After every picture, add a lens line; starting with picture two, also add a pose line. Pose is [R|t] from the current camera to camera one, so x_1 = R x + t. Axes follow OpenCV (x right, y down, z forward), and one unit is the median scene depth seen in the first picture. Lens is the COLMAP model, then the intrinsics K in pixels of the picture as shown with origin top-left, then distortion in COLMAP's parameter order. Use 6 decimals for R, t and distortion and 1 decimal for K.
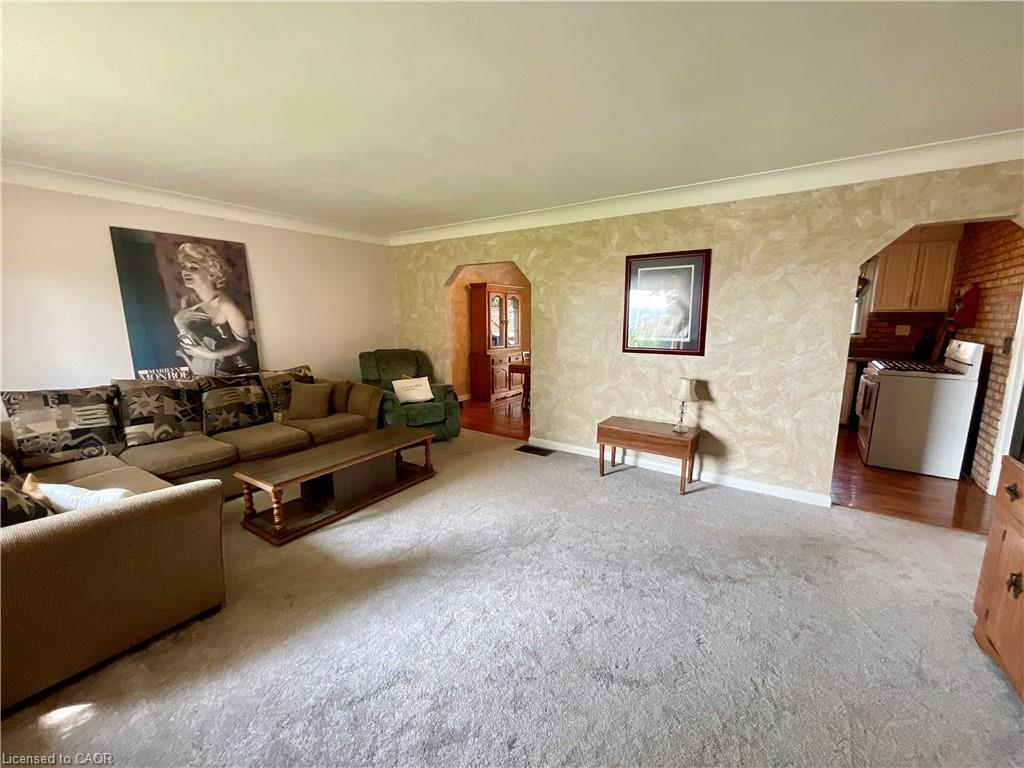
lens RADIAL K [[415.4, 0, 511.5], [0, 415.4, 382.4], [0, 0, 1]] dist [0.001596, 0.001032]
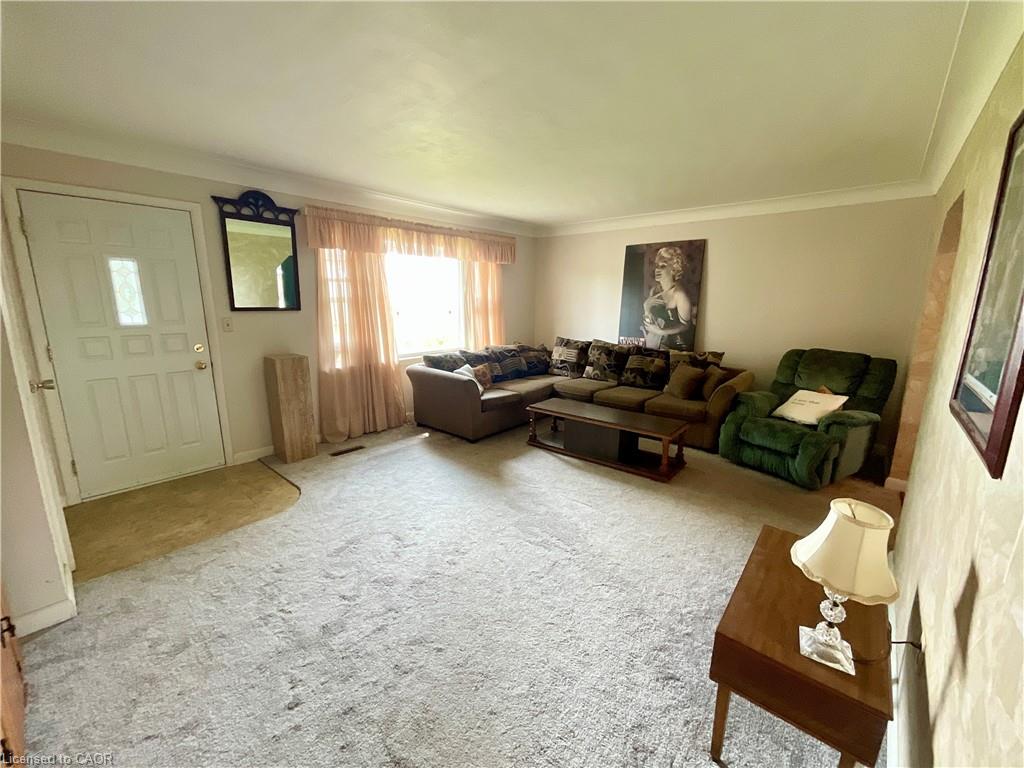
lens RADIAL K [[415.4, 0, 509.0], [0, 415.4, 381.8], [0, 0, 1]] dist [0.001596, 0.001032]
pose [[-0.111734, 0.192297, -0.974955, 0.683213], [-0.164863, 0.963916, 0.209014, -0.116338], [0.979967, 0.184088, -0.076000, 0.701340]]
